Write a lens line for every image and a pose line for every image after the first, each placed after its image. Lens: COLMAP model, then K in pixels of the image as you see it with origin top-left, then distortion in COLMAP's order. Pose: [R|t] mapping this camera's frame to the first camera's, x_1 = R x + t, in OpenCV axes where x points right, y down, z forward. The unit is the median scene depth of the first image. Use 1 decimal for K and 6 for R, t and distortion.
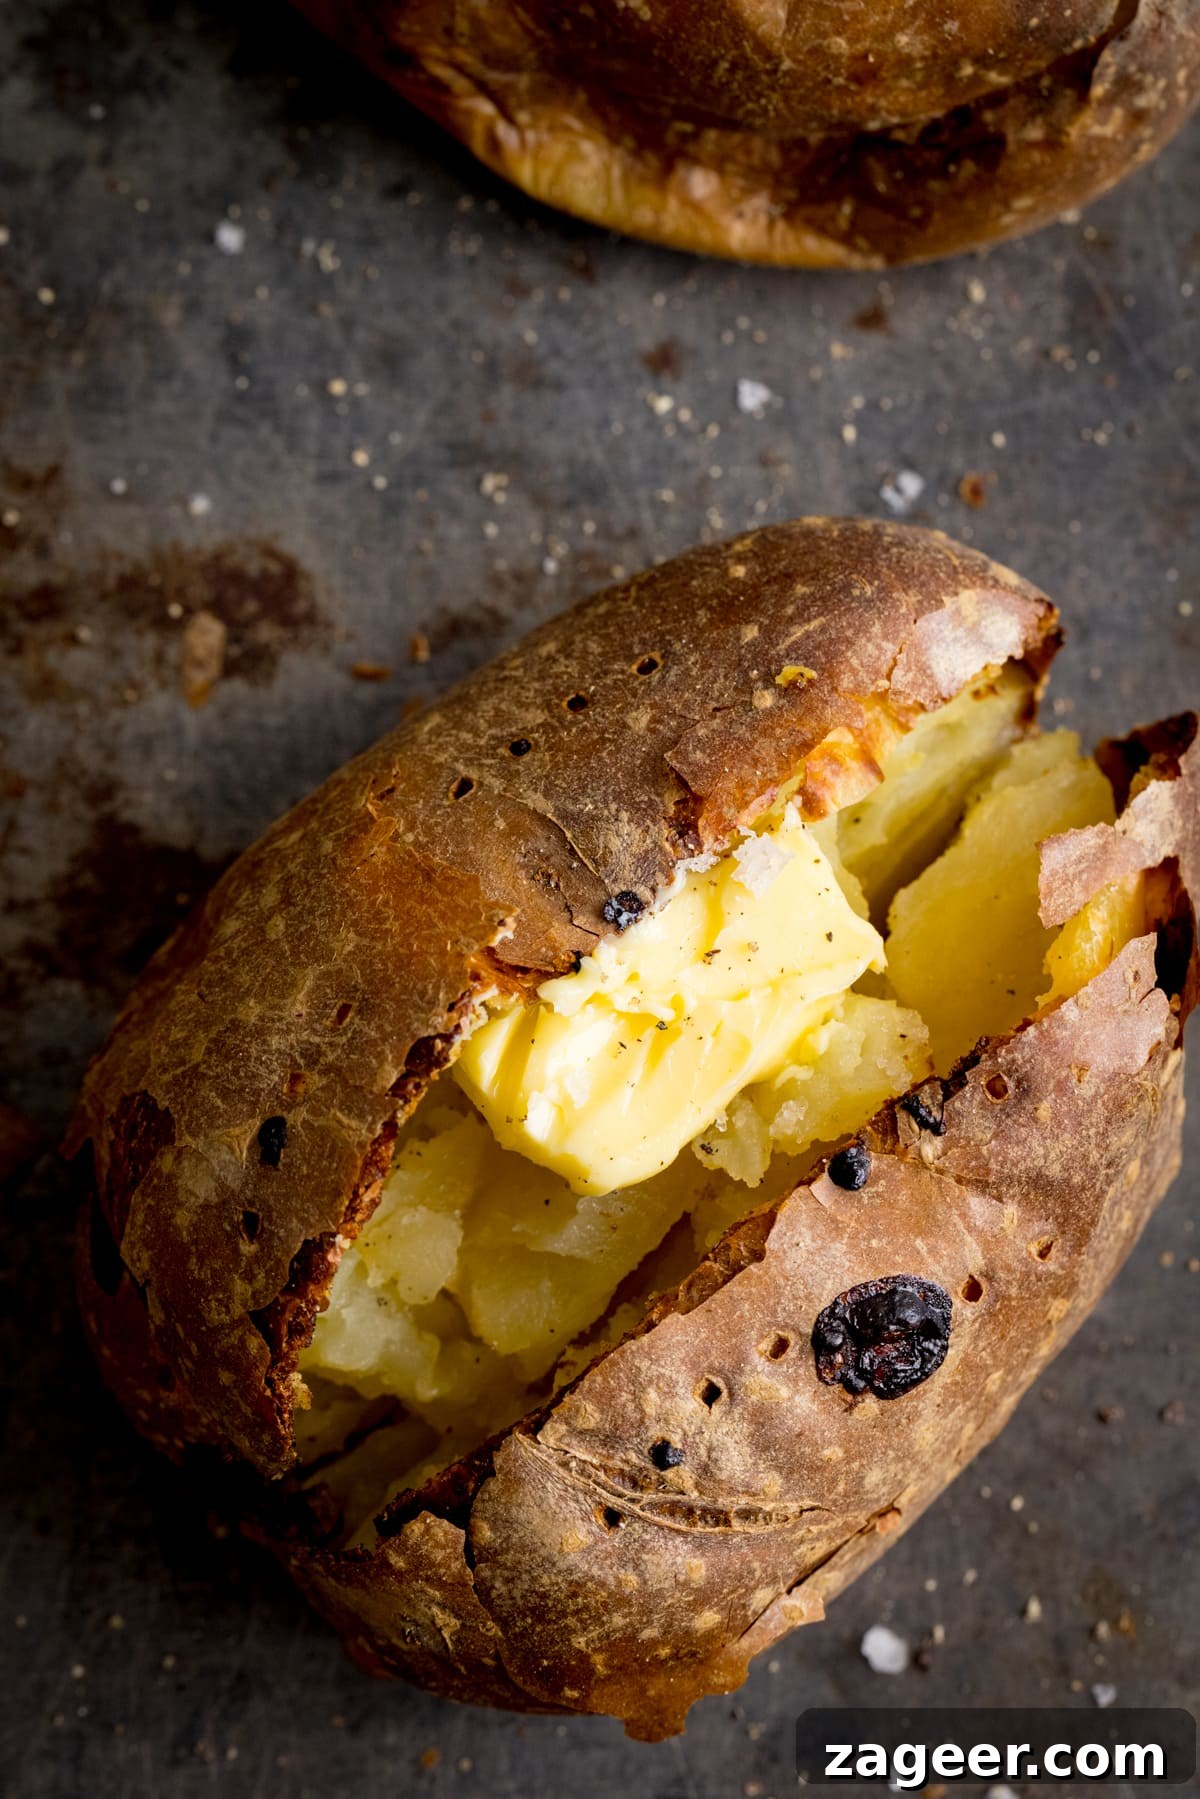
lens RADIAL K [[5557.6, 0, 600.0], [0, 5557.6, 899.5], [0, 0, 1]] dist [-0.052907, 0.494753]
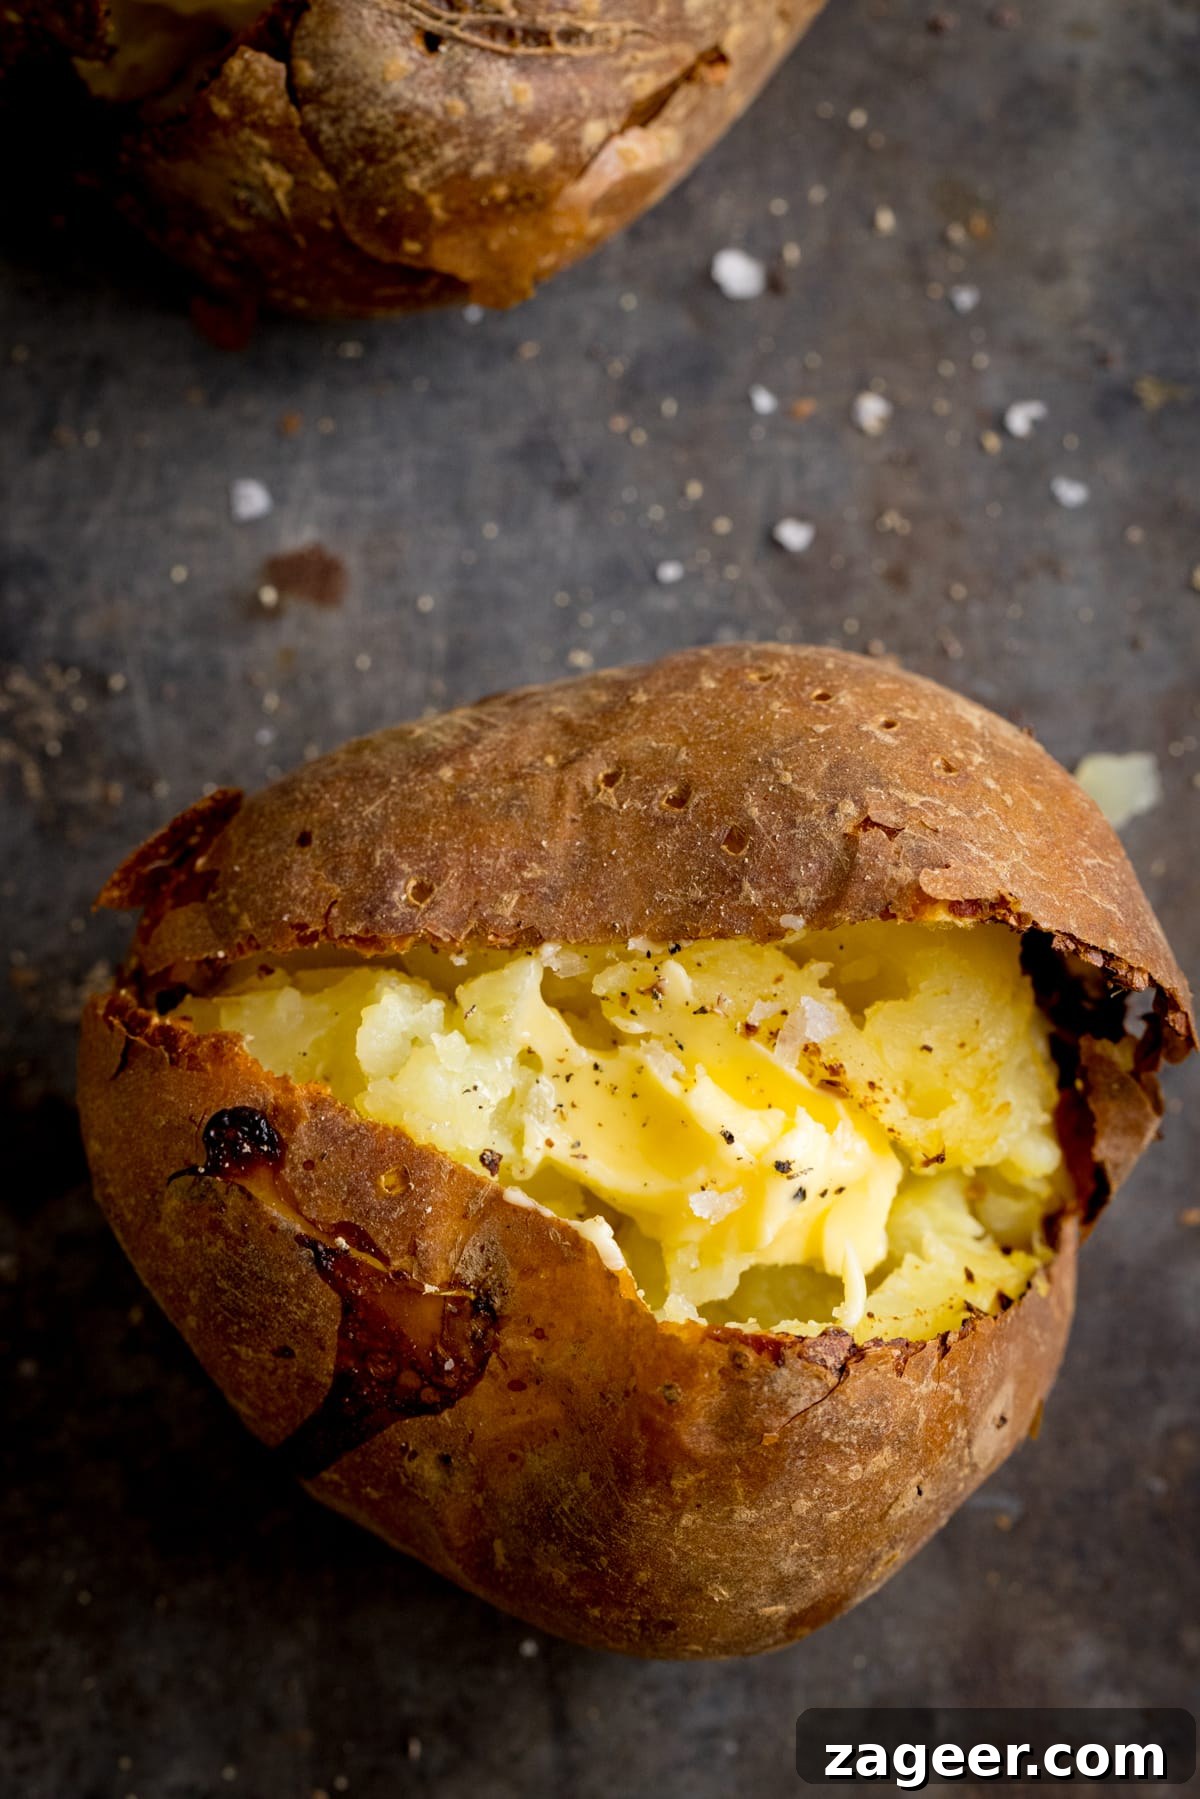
lens RADIAL K [[5557.6, 0, 600.0], [0, 5557.6, 899.5], [0, 0, 1]] dist [-0.052907, 0.494753]
pose [[0.995342, -0.096401, -0.000539, 0.016907], [0.096387, 0.995269, -0.012191, 0.264436], [0.001712, 0.012082, 0.999926, 0.010434]]
